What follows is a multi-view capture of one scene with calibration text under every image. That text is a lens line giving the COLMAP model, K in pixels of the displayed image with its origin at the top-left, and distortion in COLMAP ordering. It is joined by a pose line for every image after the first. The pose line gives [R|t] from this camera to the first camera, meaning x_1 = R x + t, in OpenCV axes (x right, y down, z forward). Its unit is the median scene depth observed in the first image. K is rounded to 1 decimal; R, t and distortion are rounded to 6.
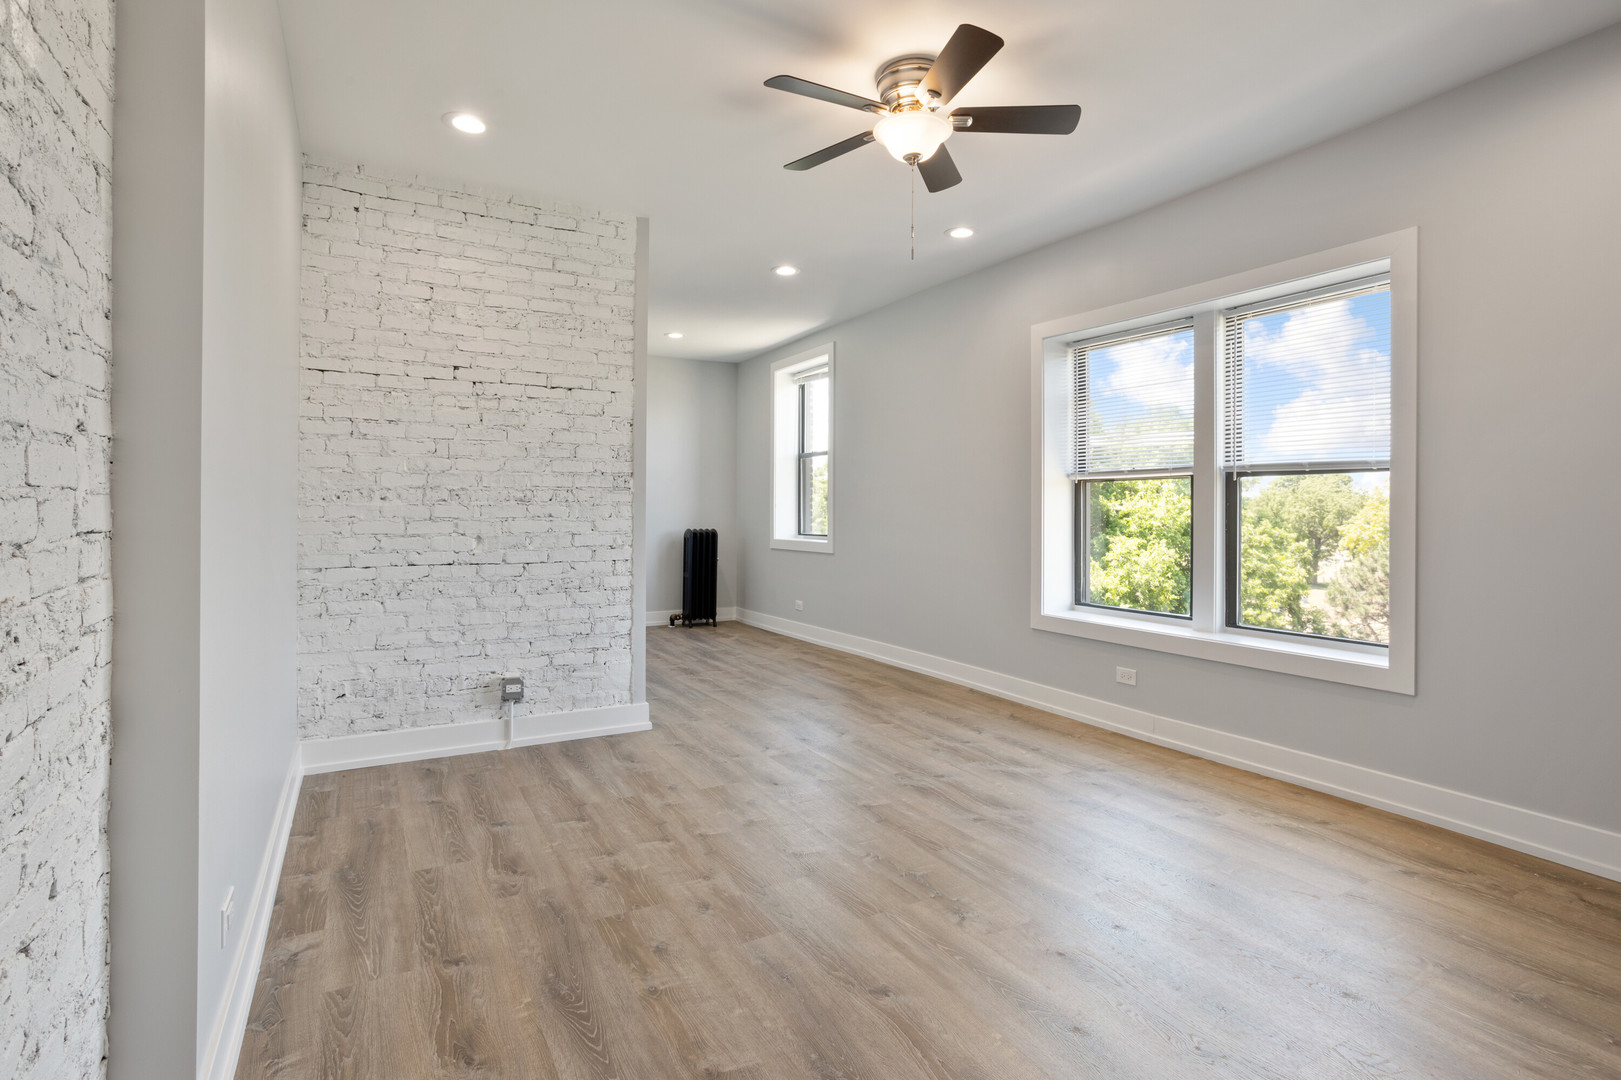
lens RADIAL K [[793.9, 0, 801.9], [0, 793.9, 519.8], [0, 0, 1]] dist [-0.045691, 0.027303]
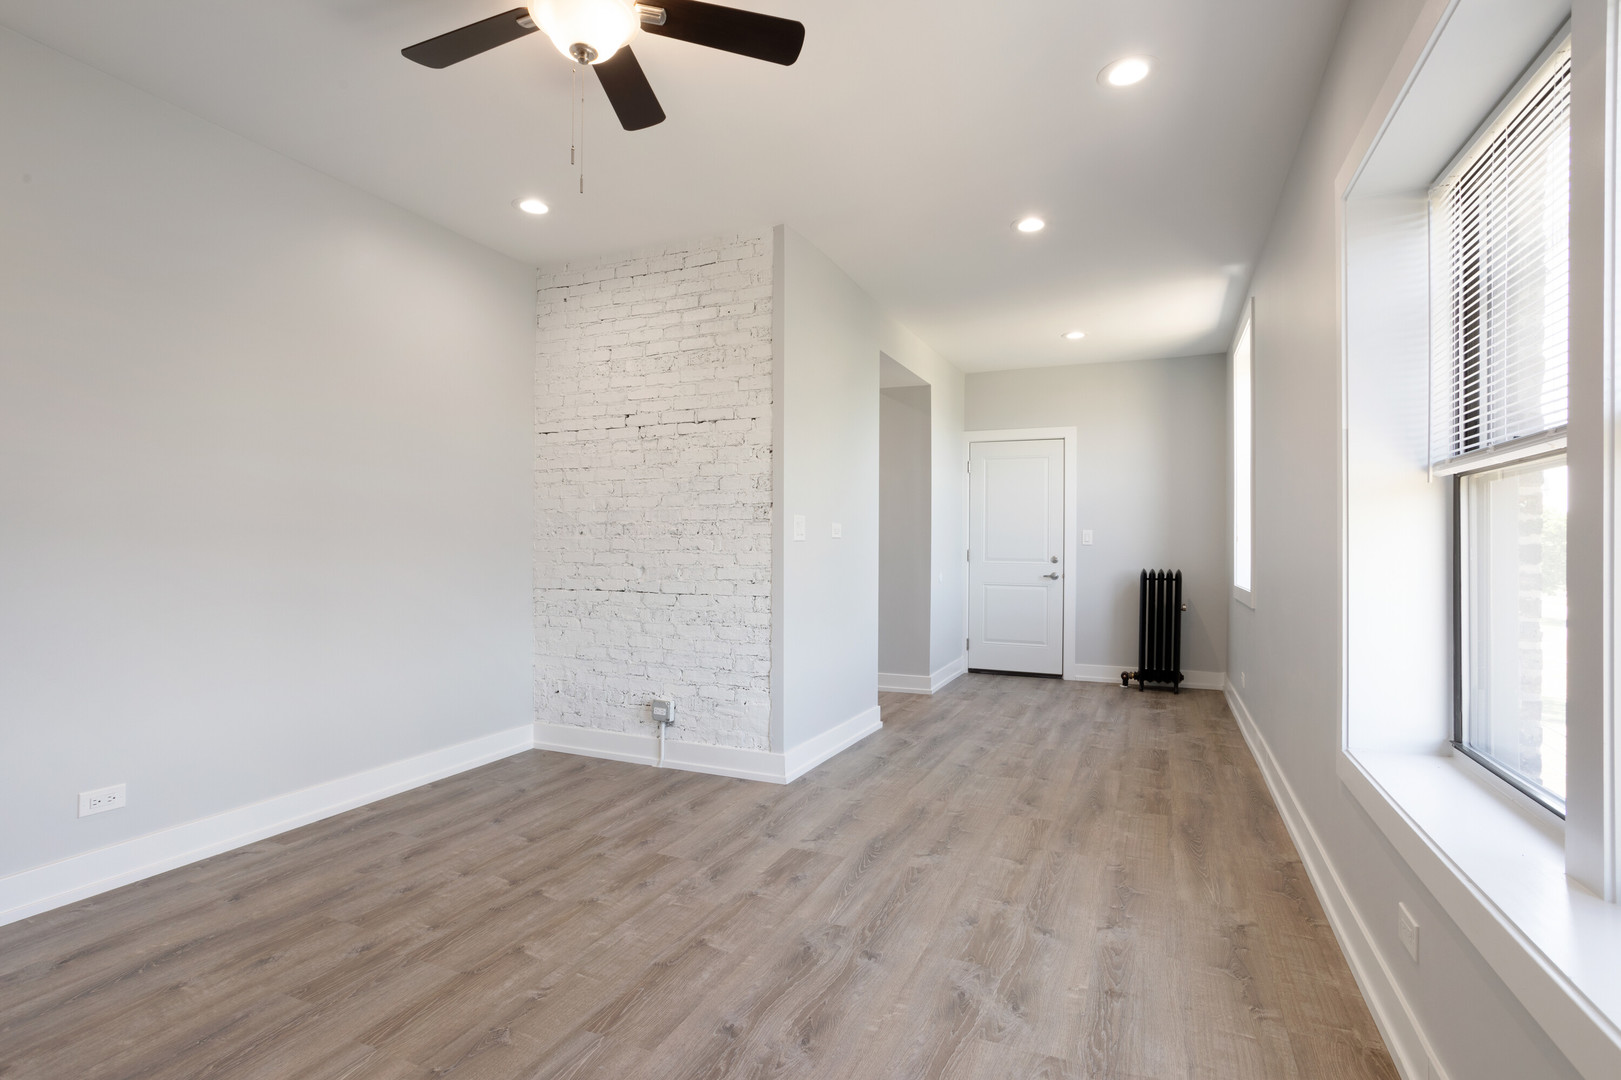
lens RADIAL K [[776.9, 0, 807.2], [0, 776.9, 549.3], [0, 0, 1]] dist [-0.054037, 0.033008]
pose [[0.605643, 0.003804, -0.795728, 0.591052], [-0.012165, 0.999916, -0.004479, -0.001326], [0.795644, 0.012393, 0.605638, 0.534352]]
